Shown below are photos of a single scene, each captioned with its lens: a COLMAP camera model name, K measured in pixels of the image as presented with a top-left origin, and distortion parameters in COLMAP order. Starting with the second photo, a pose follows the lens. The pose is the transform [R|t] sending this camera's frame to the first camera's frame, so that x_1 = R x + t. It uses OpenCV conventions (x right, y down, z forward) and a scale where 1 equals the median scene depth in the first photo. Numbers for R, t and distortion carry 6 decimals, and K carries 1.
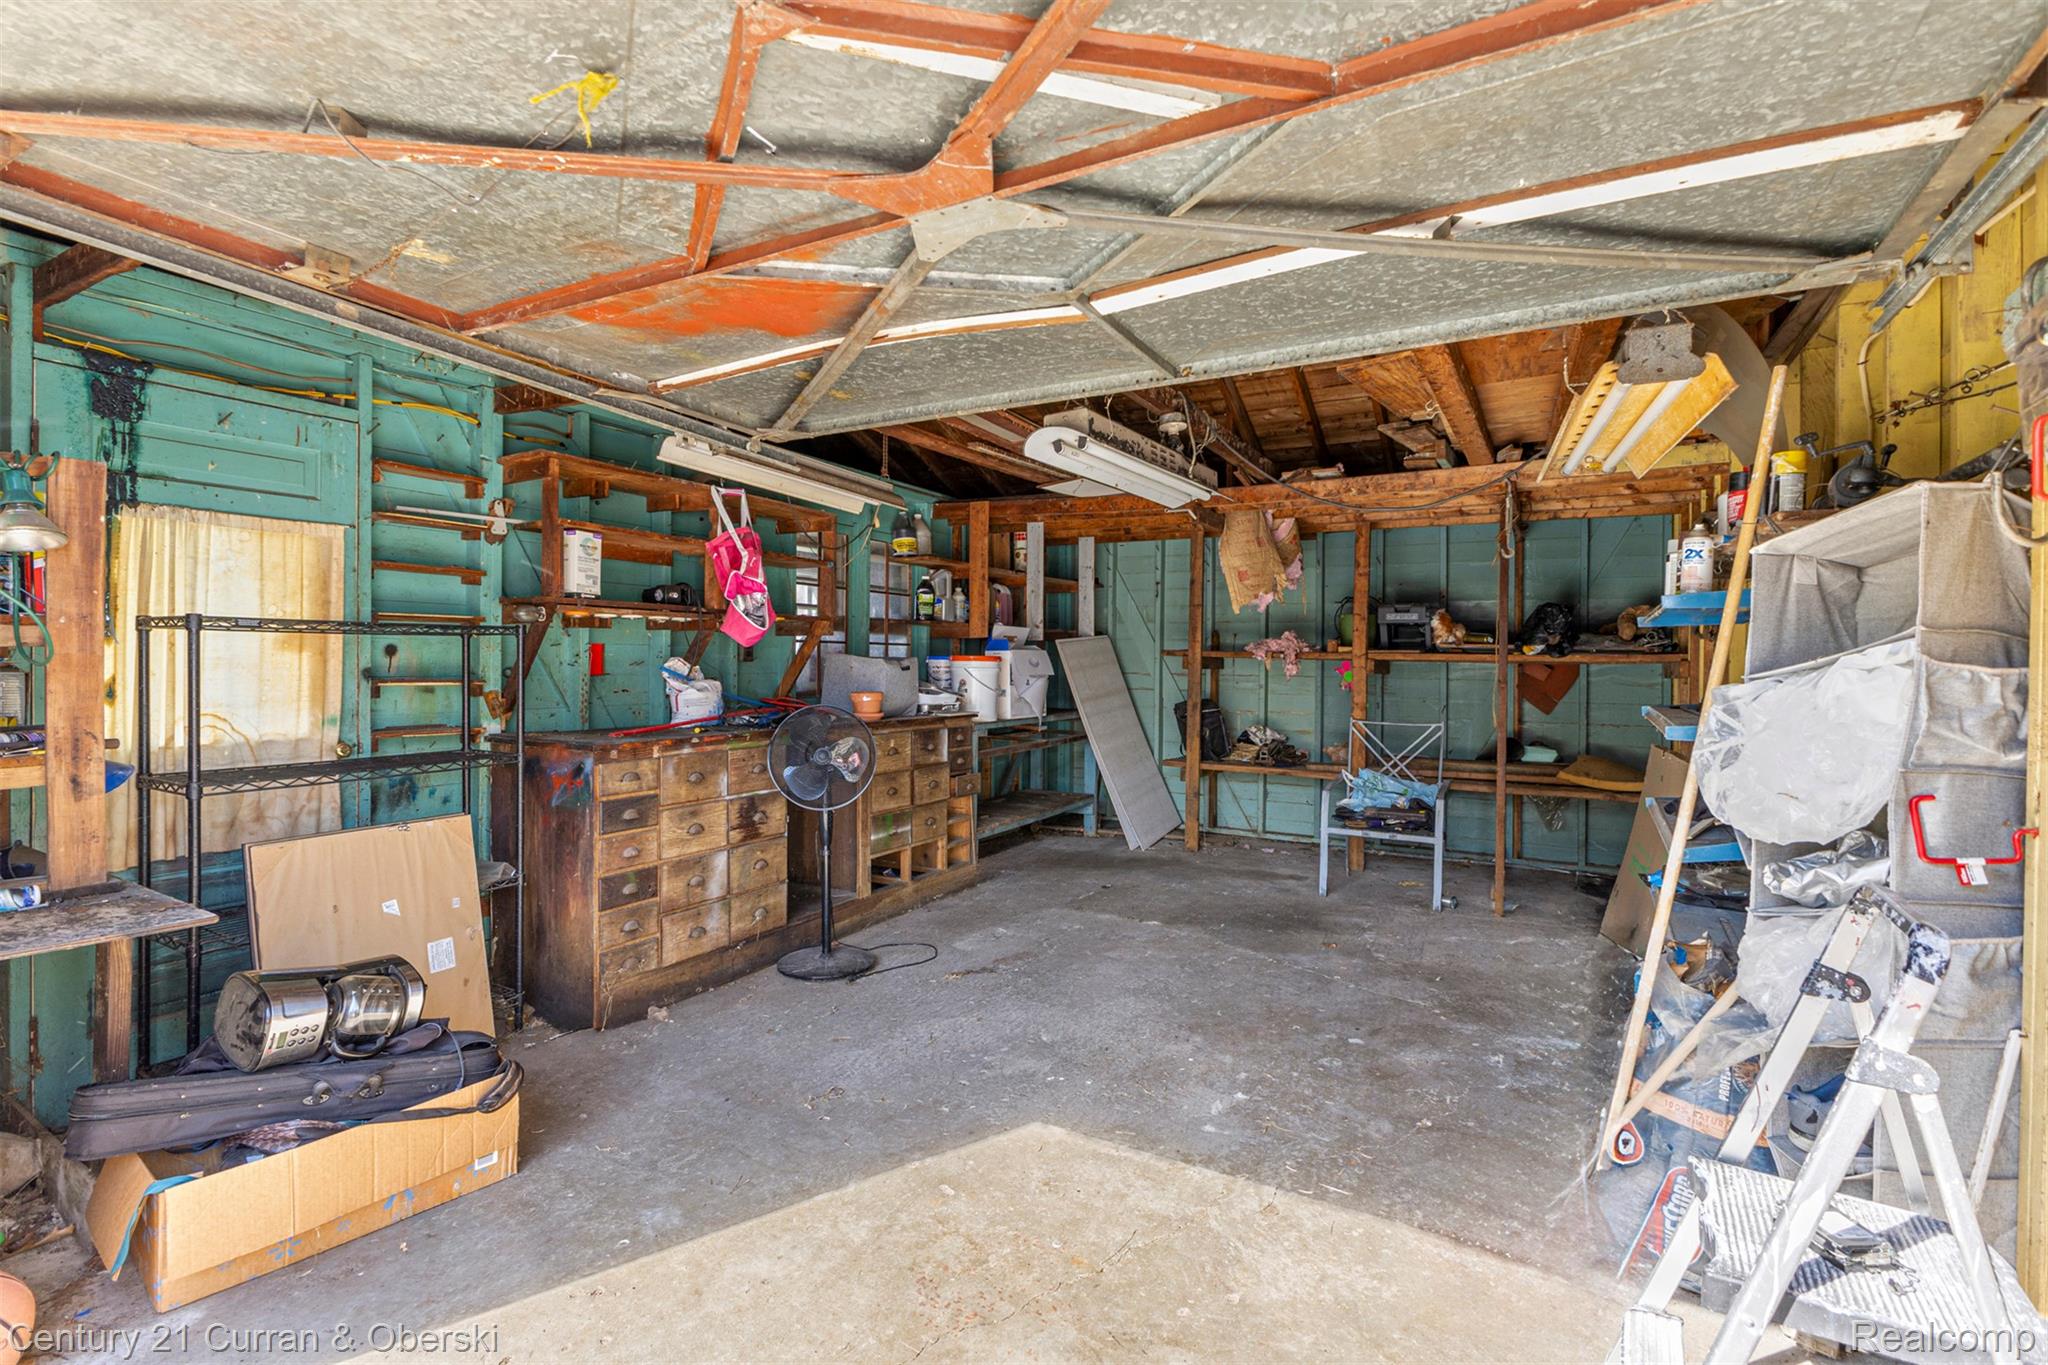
lens RADIAL K [[924.7, 0, 1024.0], [0, 924.7, 682.5], [0, 0, 1]] dist [-0.000497, 0.000033]
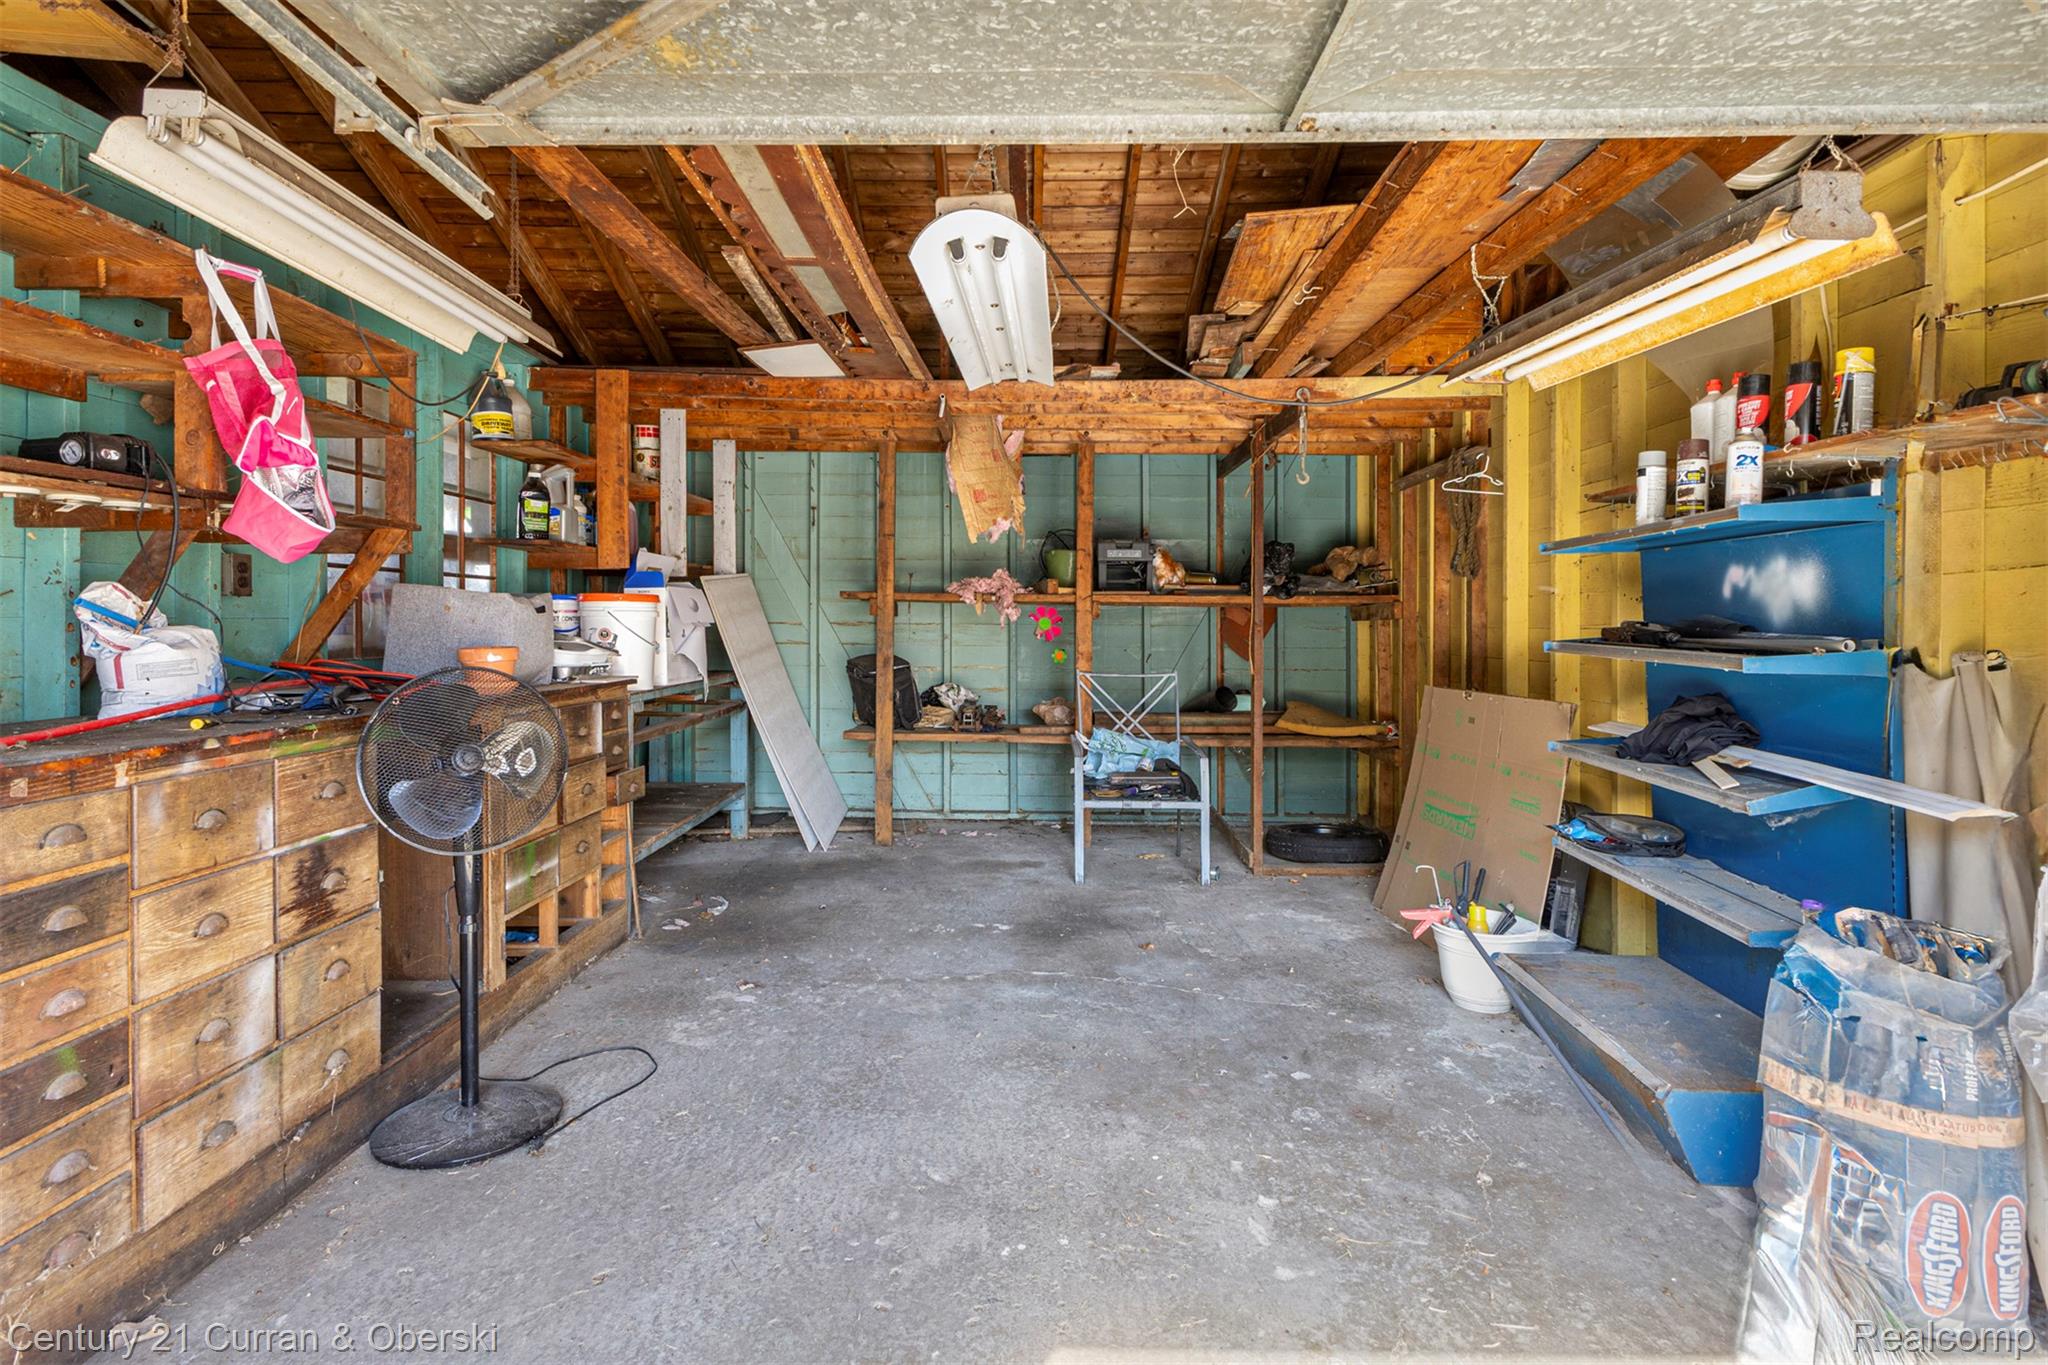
lens RADIAL K [[1026.4, 0, 1032.8], [0, 1026.4, 635.1], [0, 0, 1]] dist [0.008407, -0.001291]
pose [[0.882321, -0.012829, 0.470474, -0.198066], [0.015643, 0.999875, -0.002073, 0.010721], [-0.470389, 0.009188, 0.882412, 0.270239]]
